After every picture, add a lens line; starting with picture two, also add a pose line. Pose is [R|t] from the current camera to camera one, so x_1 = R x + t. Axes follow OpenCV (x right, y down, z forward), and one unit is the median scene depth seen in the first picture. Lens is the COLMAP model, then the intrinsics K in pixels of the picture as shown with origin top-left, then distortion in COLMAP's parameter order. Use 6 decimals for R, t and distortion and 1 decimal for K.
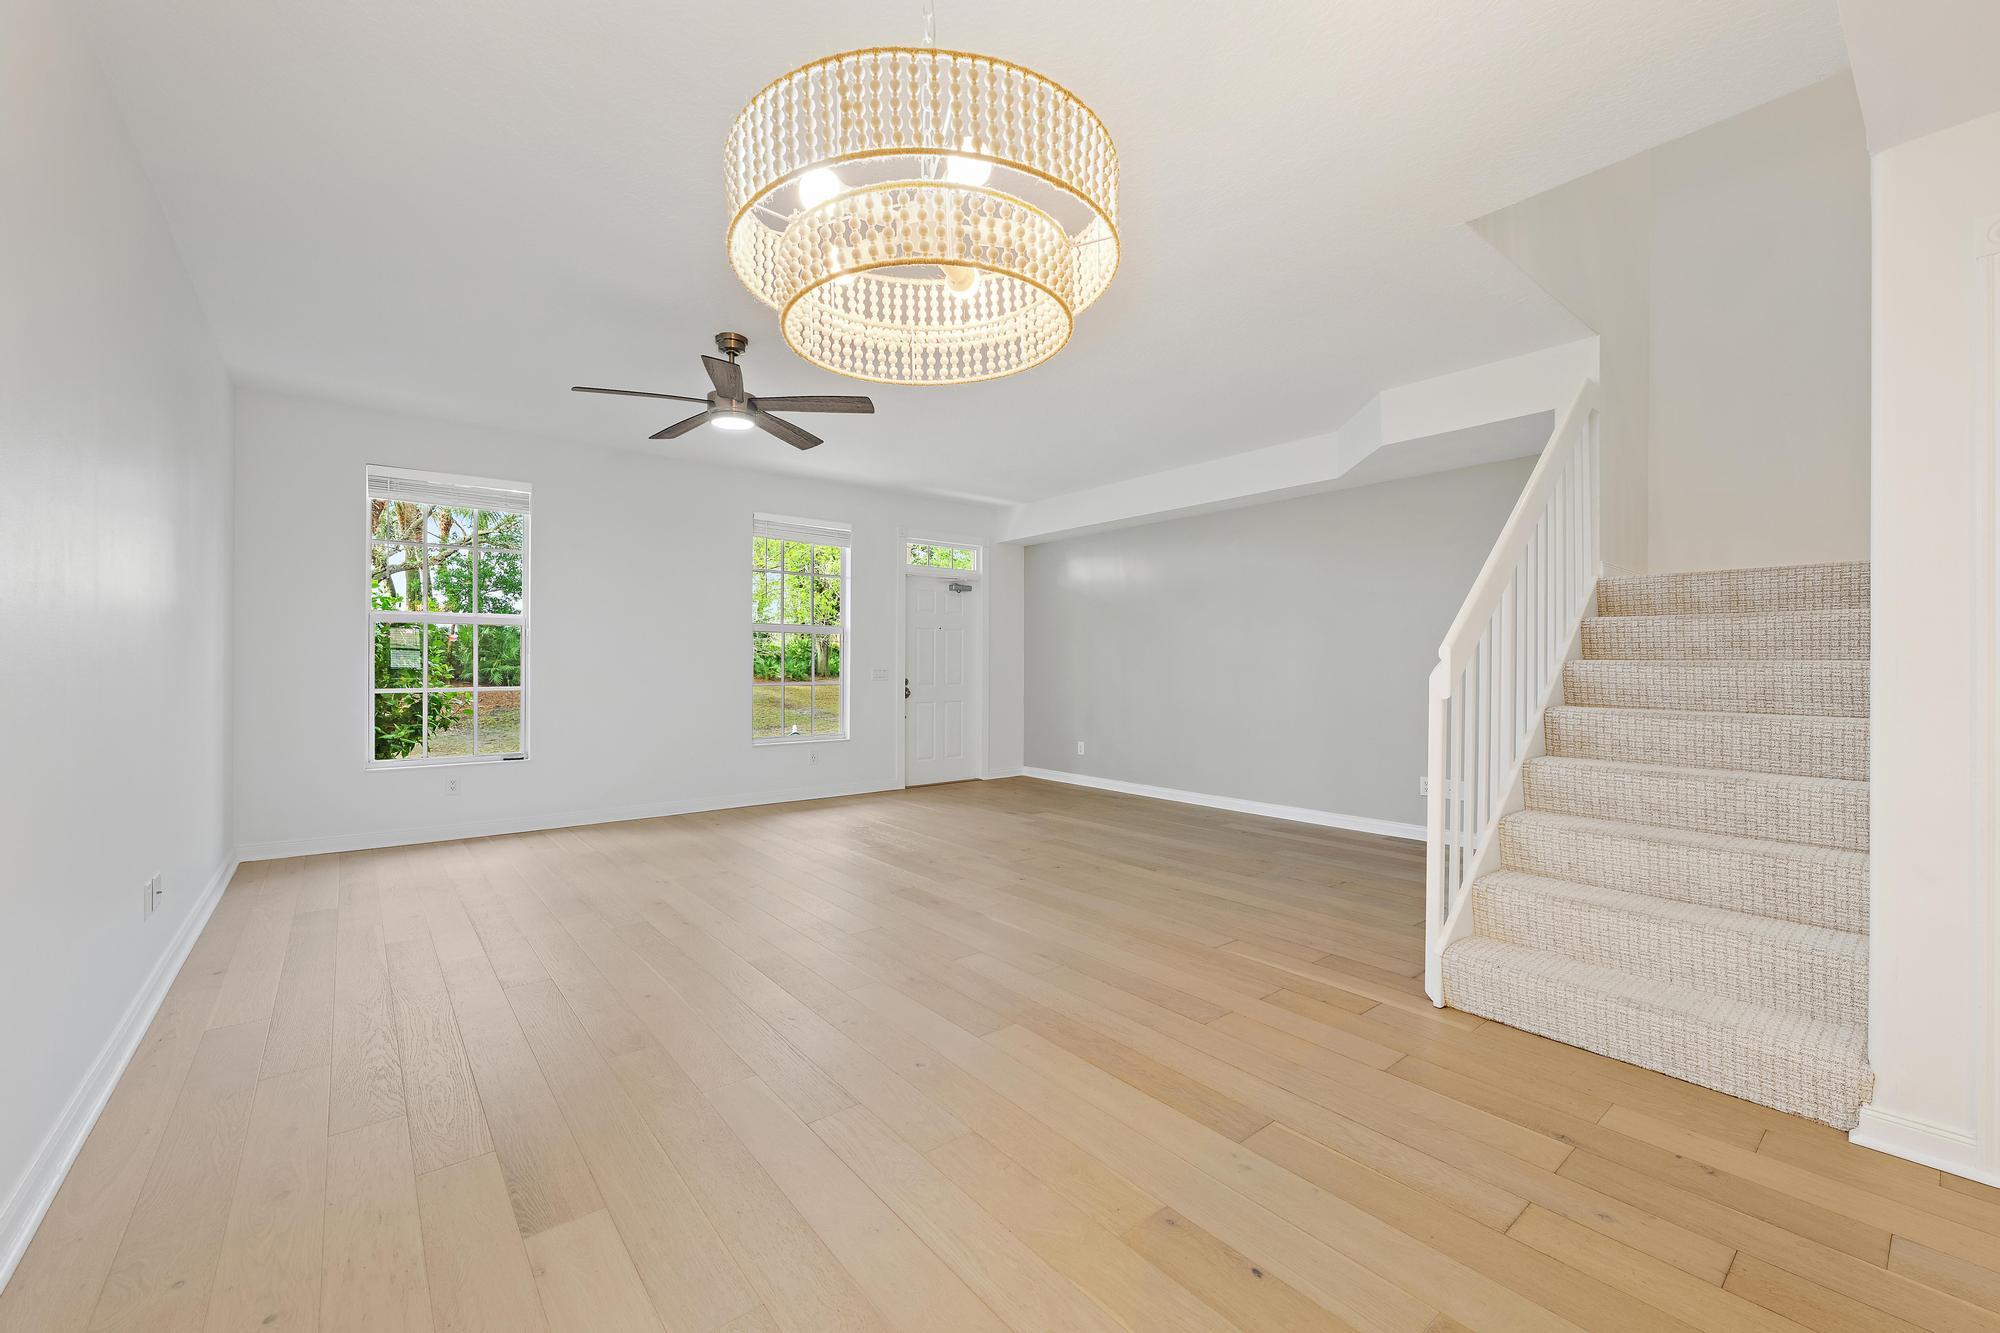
lens RADIAL K [[795.8, 0, 1000.0], [0, 795.8, 666.5], [0, 0, 1]] dist [0.000634, 0.000131]
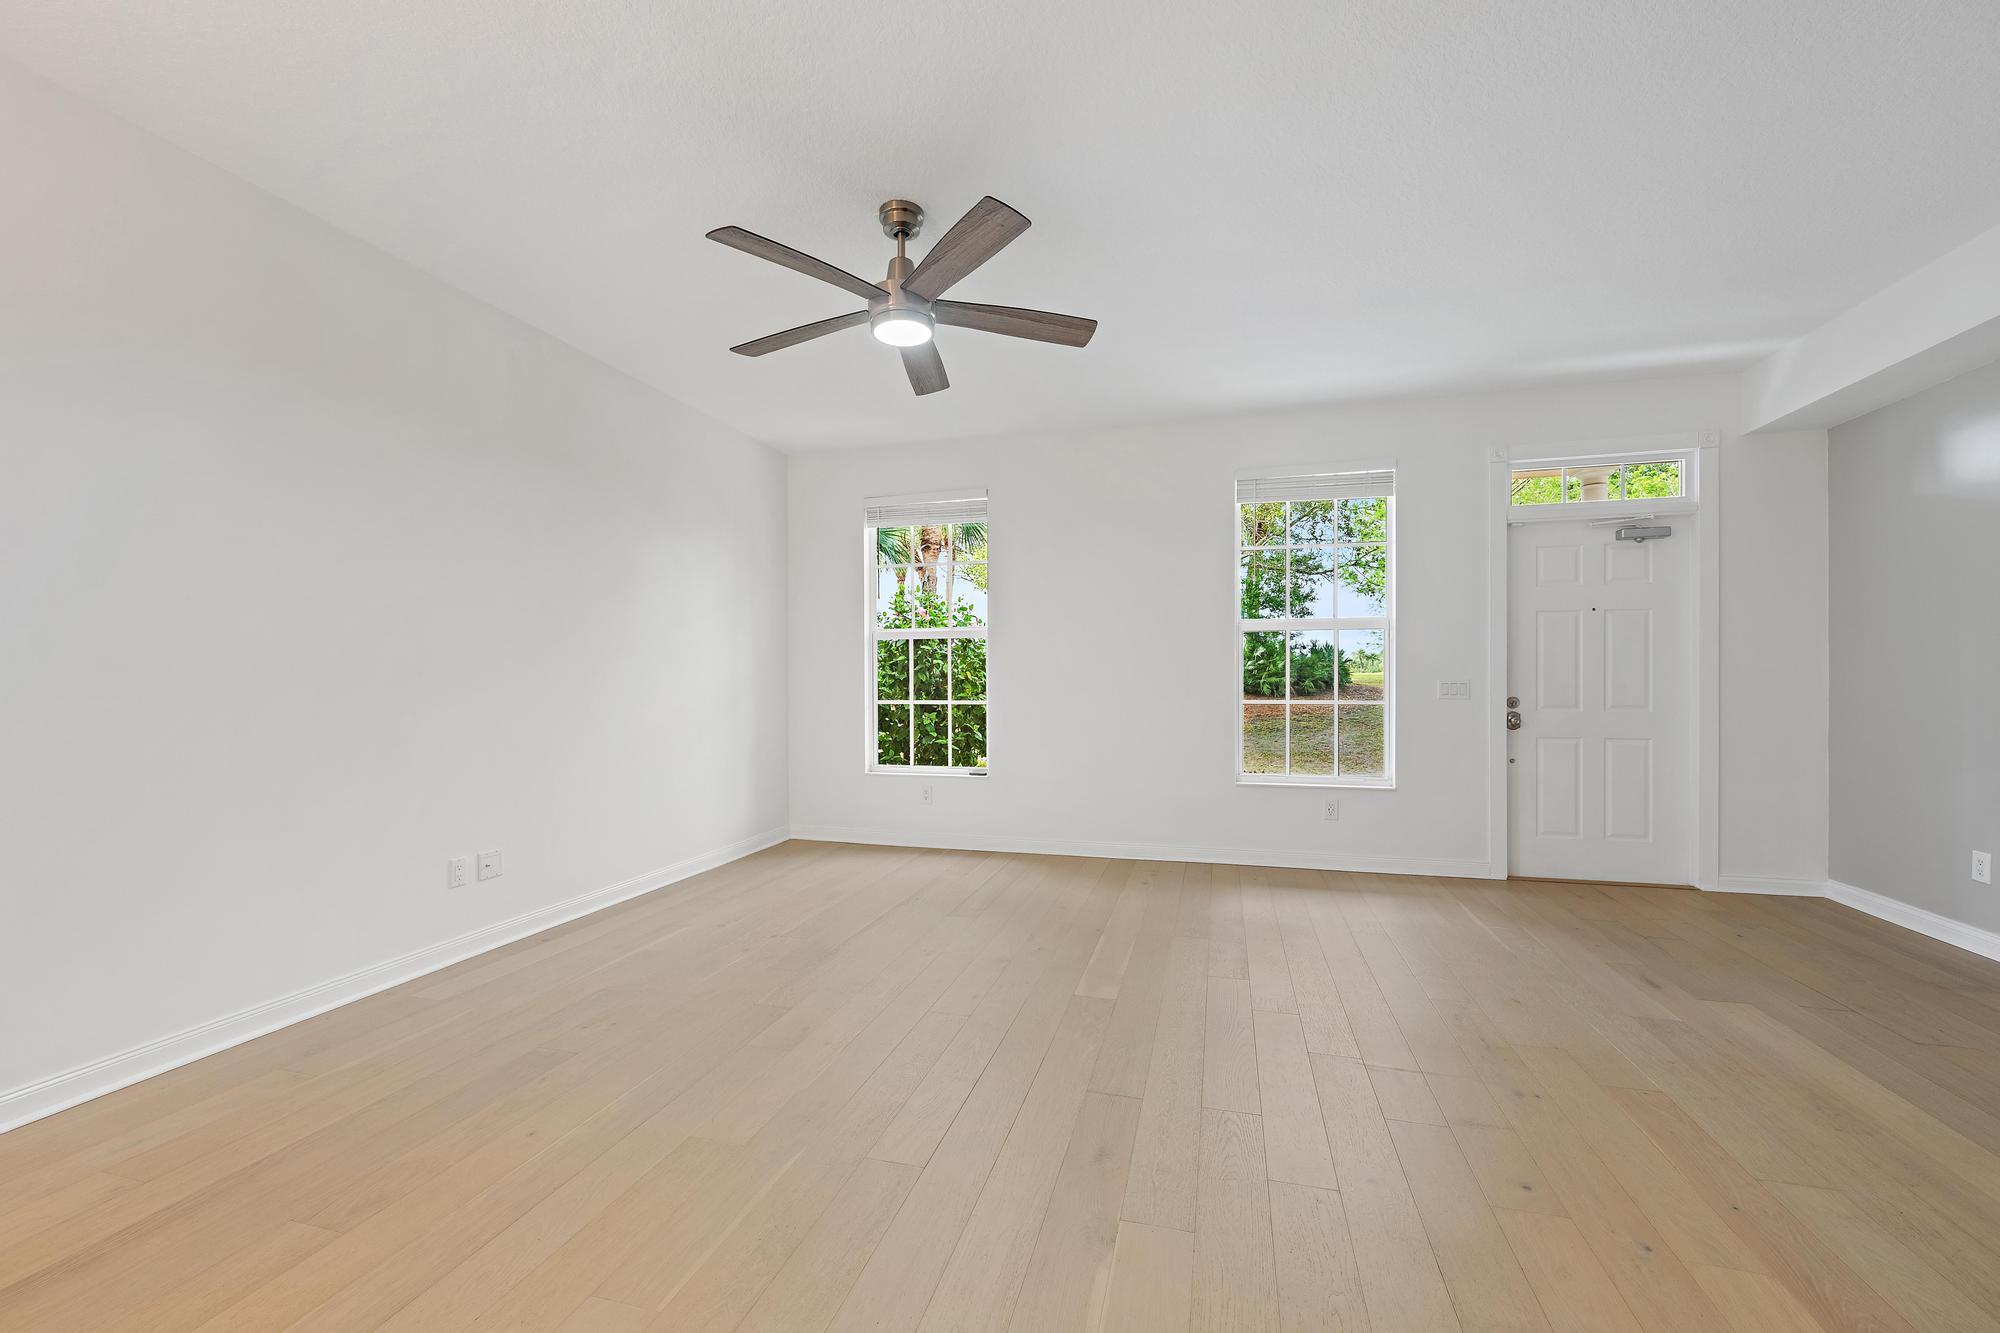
lens RADIAL K [[787.4, 0, 1005.3], [0, 787.4, 684.0], [0, 0, 1]] dist [-0.001757, -0.000035]
pose [[0.581315, 0.001315, -0.813678, 0.141018], [0.005060, 0.999974, 0.005231, 0.000192], [0.813663, -0.007158, 0.581293, 0.335204]]
